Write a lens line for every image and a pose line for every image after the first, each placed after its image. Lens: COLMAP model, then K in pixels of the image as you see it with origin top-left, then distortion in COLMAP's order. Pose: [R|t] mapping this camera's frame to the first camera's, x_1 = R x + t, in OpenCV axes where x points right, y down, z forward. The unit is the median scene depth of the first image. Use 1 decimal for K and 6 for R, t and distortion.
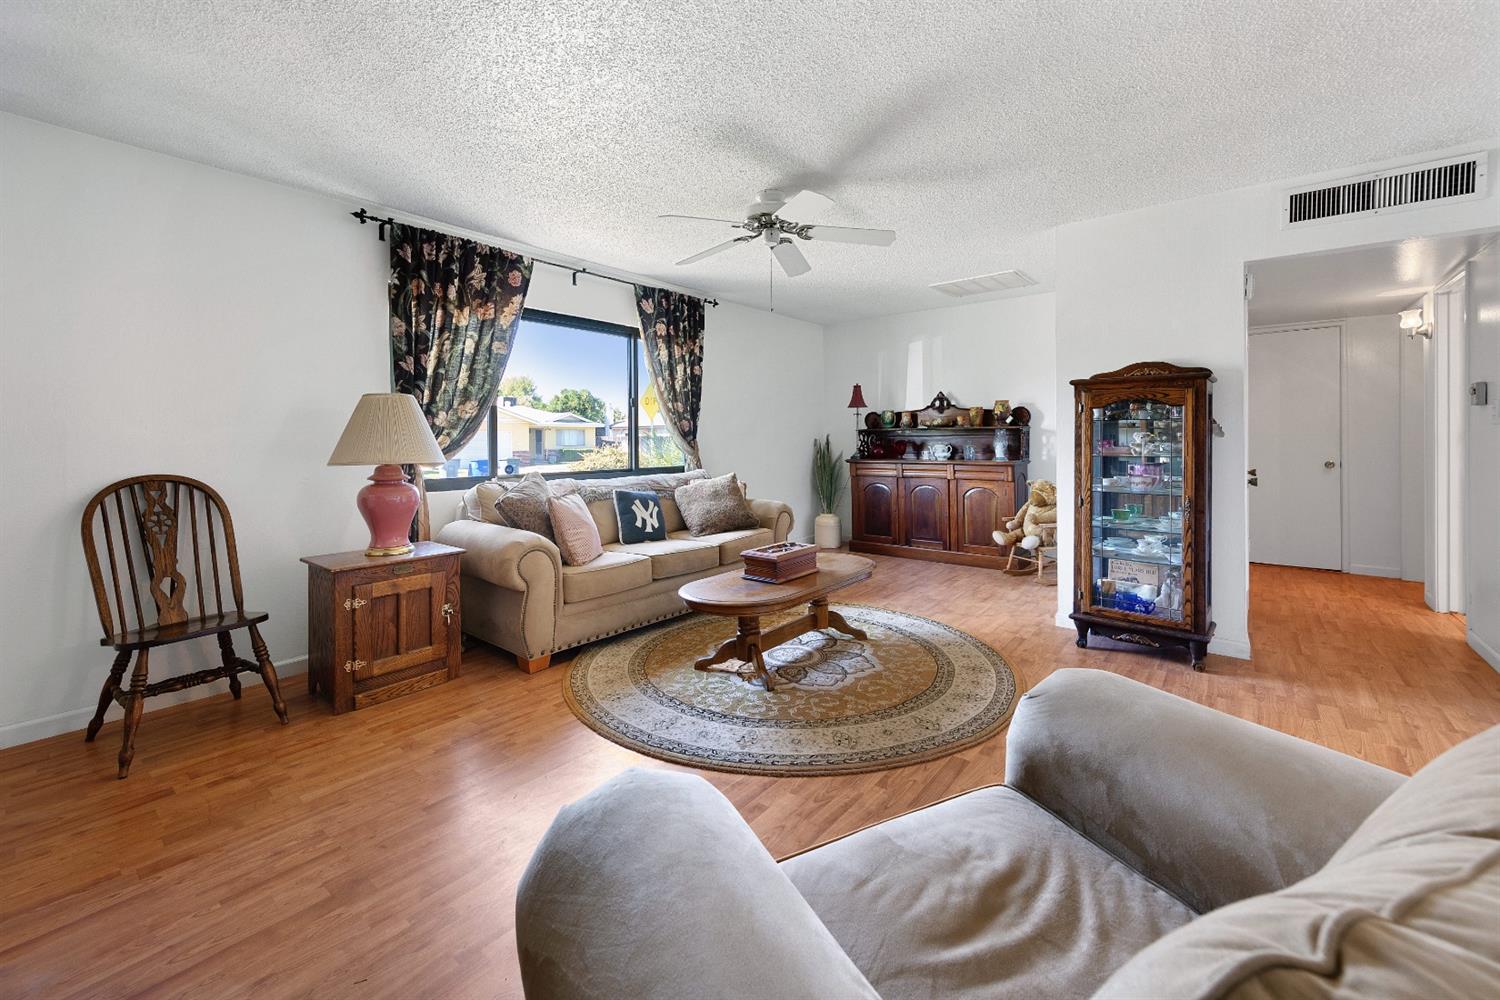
lens RADIAL K [[601.7, 0, 751.3], [0, 601.7, 443.0], [0, 0, 1]] dist [0.000823, 0.000048]
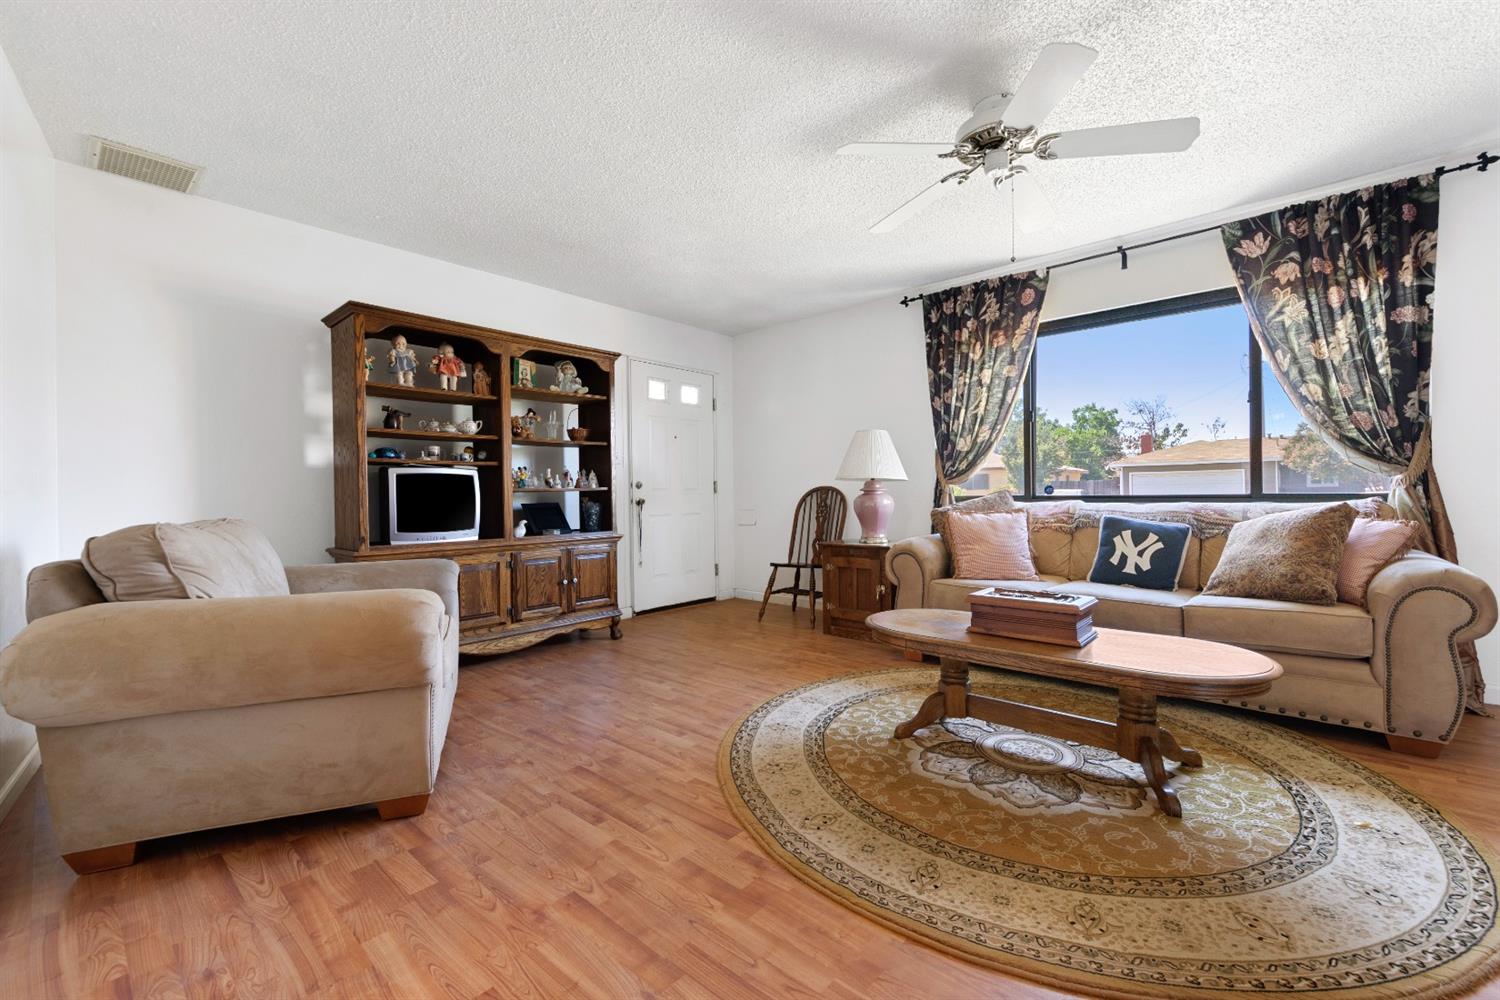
lens RADIAL K [[620.2, 0, 769.6], [0, 620.2, 496.5], [0, 0, 1]] dist [0.000902, 0.000434]
pose [[-0.032737, 0.010894, -0.999405, 0.813553], [0.006914, 0.999919, 0.010673, 0.052918], [0.999440, -0.006561, -0.032809, 0.759195]]
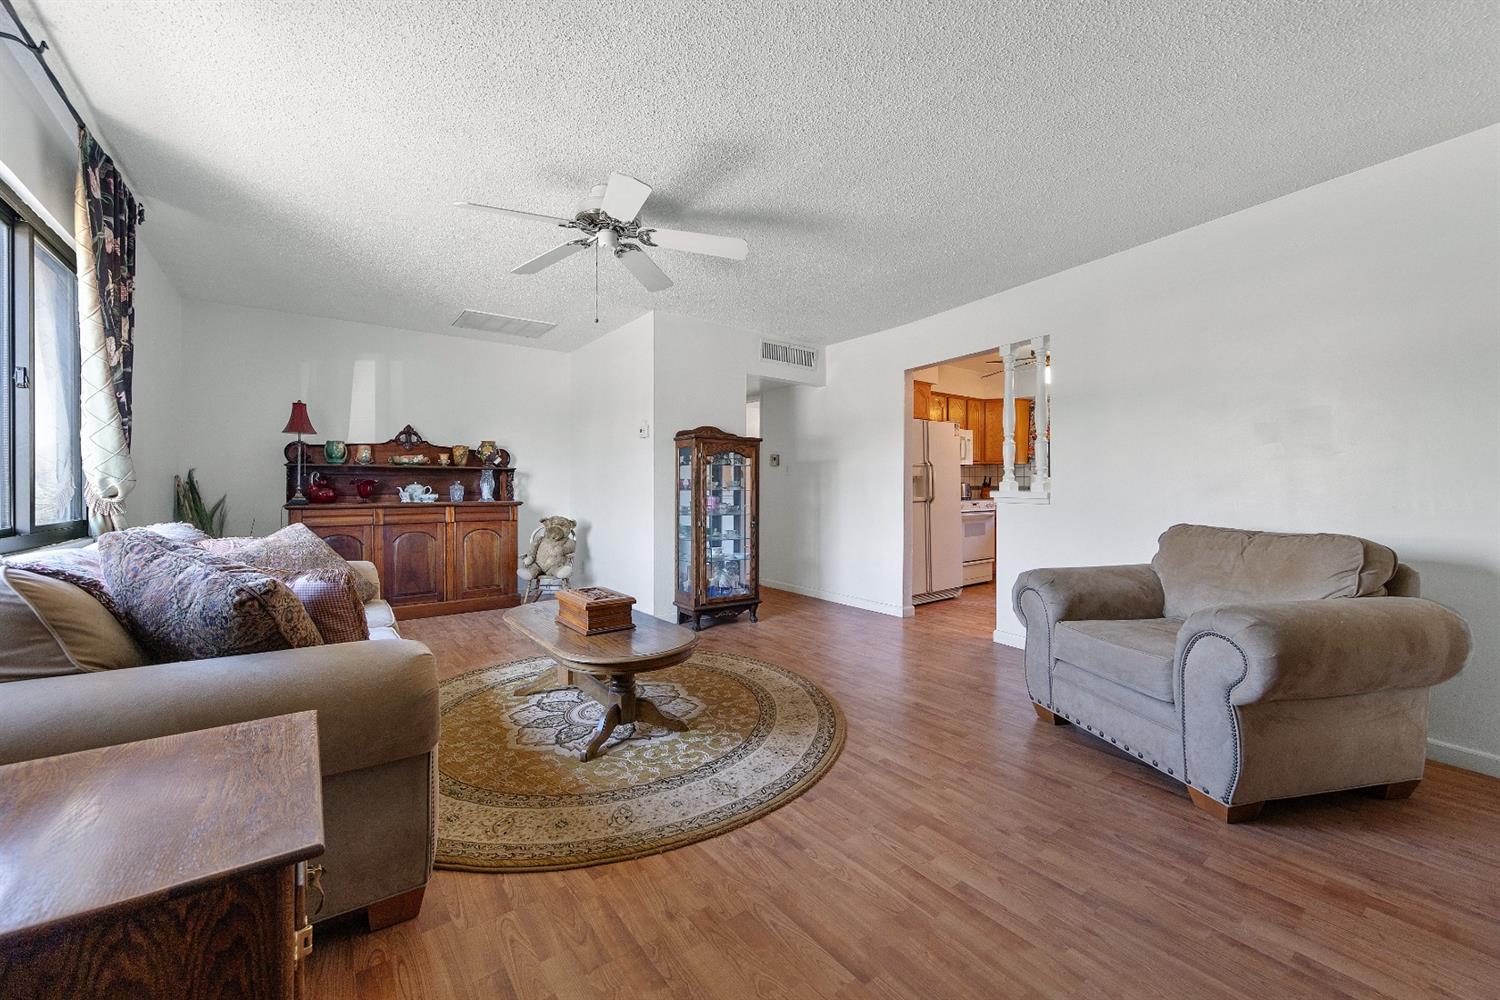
lens RADIAL K [[586.4, 0, 754.1], [0, 586.4, 490.9], [0, 0, 1]] dist [0.001384, 0.000109]
pose [[0.249412, 0.001757, 0.968396, -0.754886], [0.004506, 0.999985, -0.002975, 0.029923], [-0.968387, 0.005106, 0.249400, 0.588536]]
